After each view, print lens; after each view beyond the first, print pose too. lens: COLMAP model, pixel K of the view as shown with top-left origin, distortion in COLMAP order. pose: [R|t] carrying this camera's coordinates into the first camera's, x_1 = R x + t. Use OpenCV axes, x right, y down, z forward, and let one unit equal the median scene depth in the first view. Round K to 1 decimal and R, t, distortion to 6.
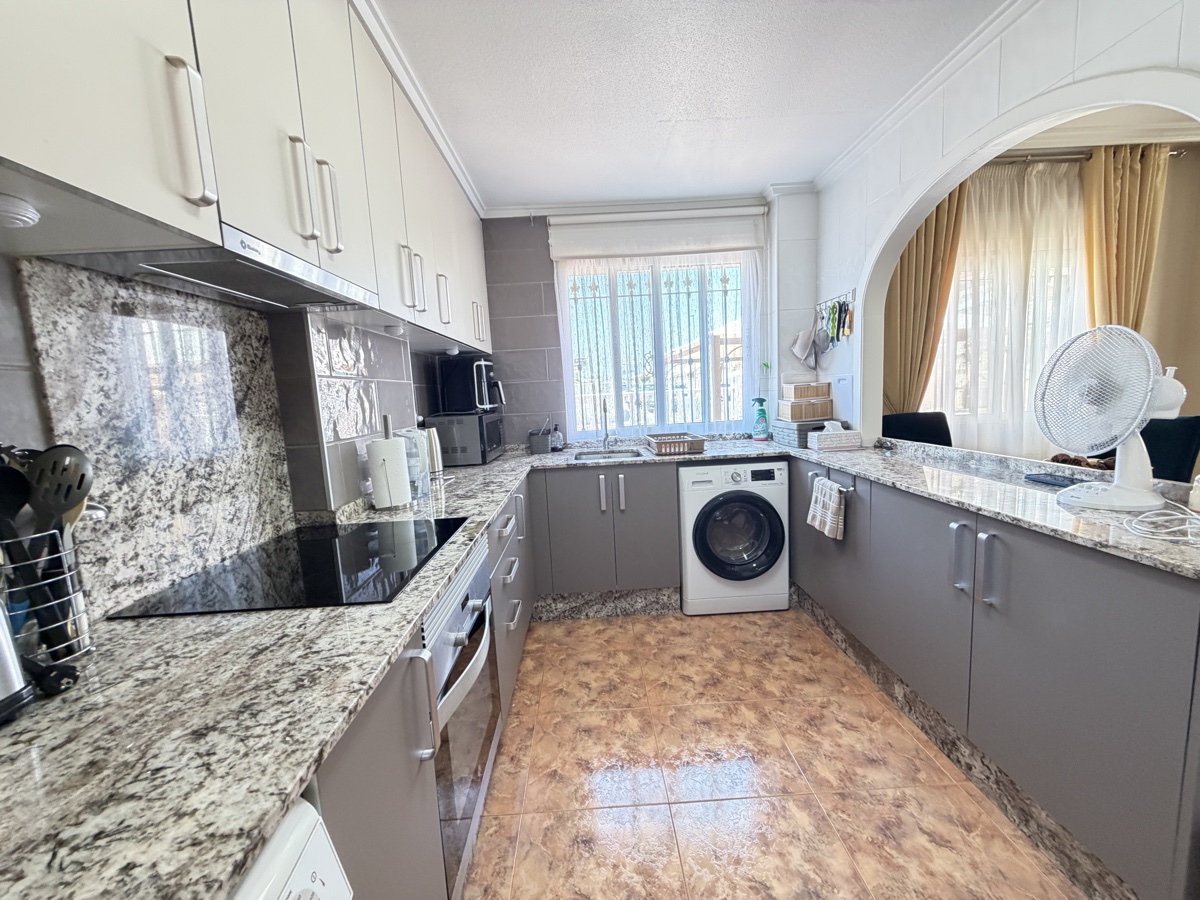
lens RADIAL K [[479.7, 0, 597.9], [0, 479.7, 451.0], [0, 0, 1]] dist [0.001701, -0.000030]
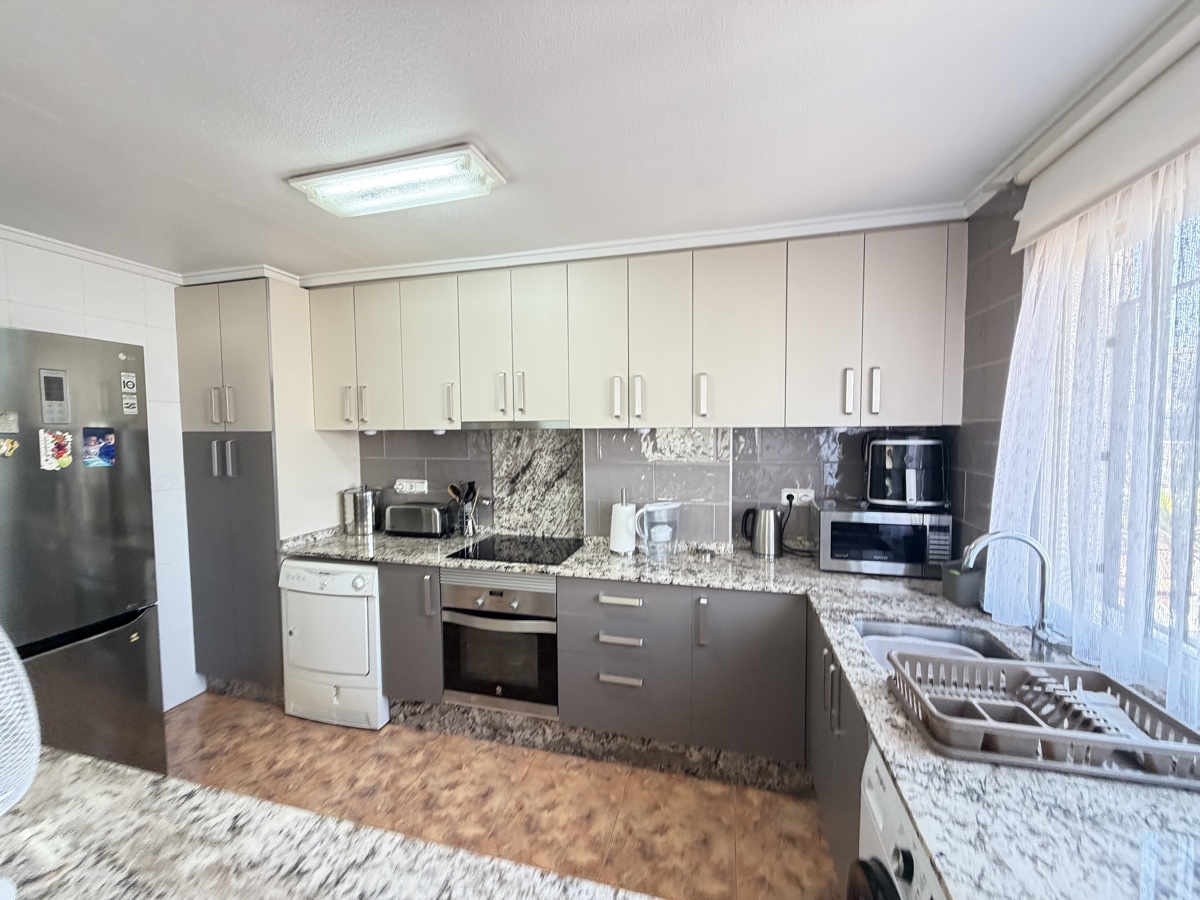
lens RADIAL K [[479.7, 0, 597.9], [0, 479.7, 451.0], [0, 0, 1]] dist [0.001701, -0.000030]
pose [[-0.284693, 0.105259, -0.952823, 1.591617], [-0.094189, 0.986073, 0.137074, -0.630929], [0.953980, 0.128769, -0.270813, 2.147604]]
